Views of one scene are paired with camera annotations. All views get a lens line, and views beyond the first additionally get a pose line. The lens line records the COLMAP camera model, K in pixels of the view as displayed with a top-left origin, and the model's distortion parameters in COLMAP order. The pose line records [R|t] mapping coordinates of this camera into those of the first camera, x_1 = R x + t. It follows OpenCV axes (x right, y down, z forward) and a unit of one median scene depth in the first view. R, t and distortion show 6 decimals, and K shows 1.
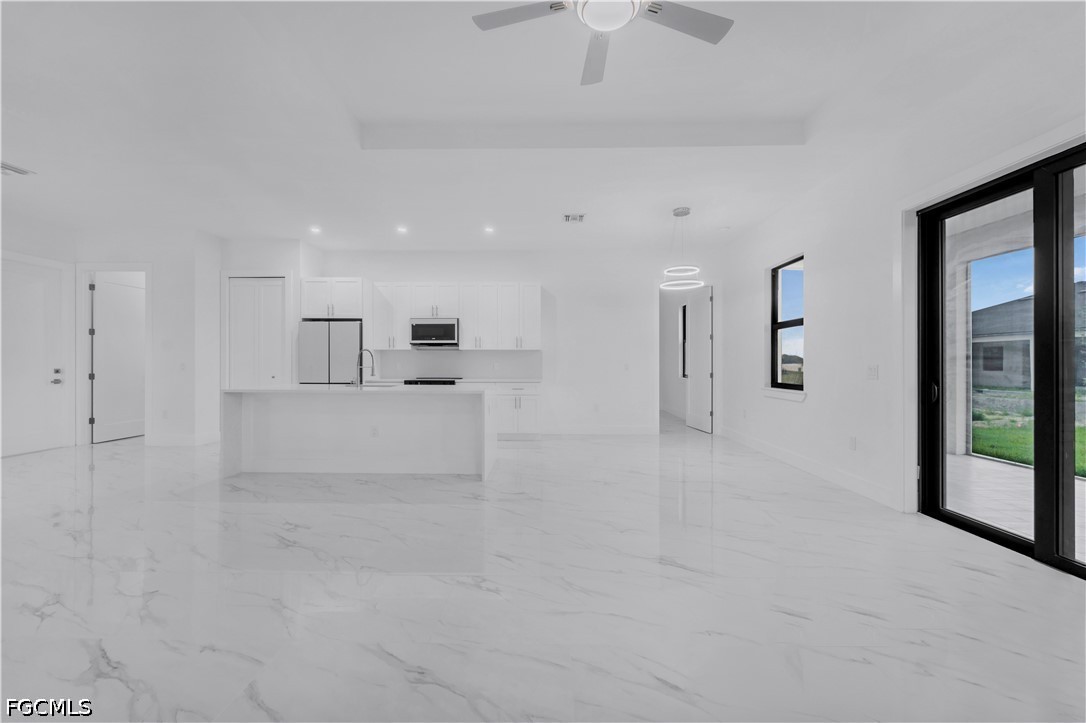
lens RADIAL K [[442.3, 0, 551.2], [0, 442.3, 362.2], [0, 0, 1]] dist [-0.001995, -0.000244]
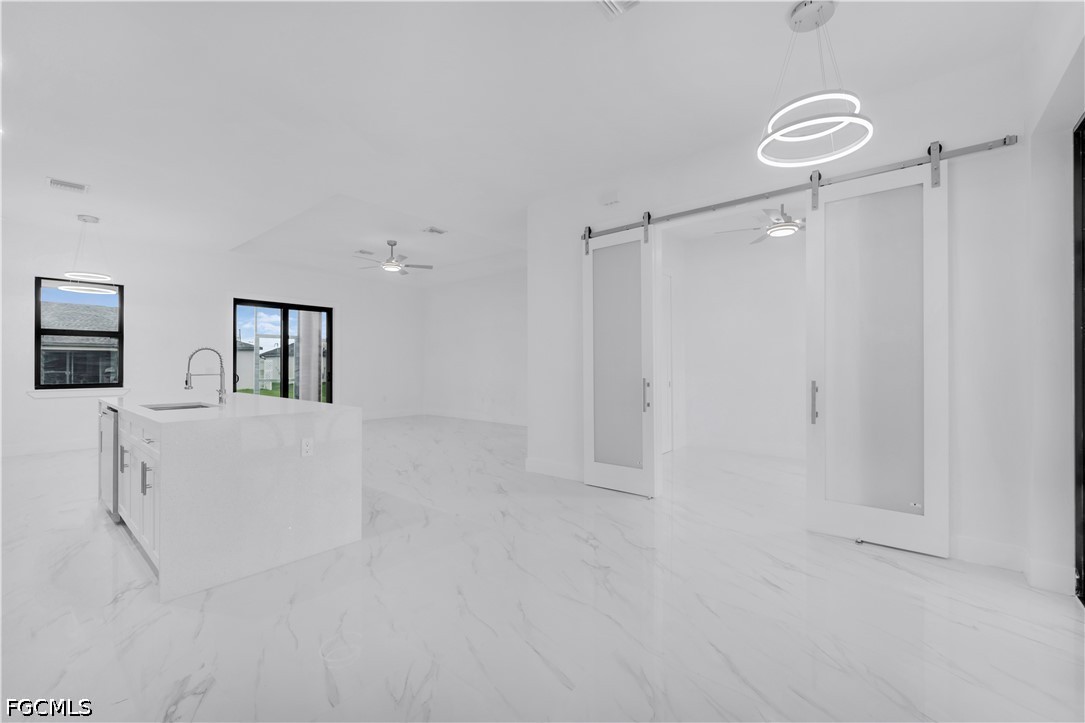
lens RADIAL K [[444.7, 0, 540.9], [0, 444.7, 364.6], [0, 0, 1]] dist [-0.001720, -0.000619]
pose [[-0.771494, -0.000927, 0.636236, -0.951061], [-0.002032, 0.999997, -0.001007, -0.002891], [-0.636234, -0.002069, -0.771494, 0.921912]]
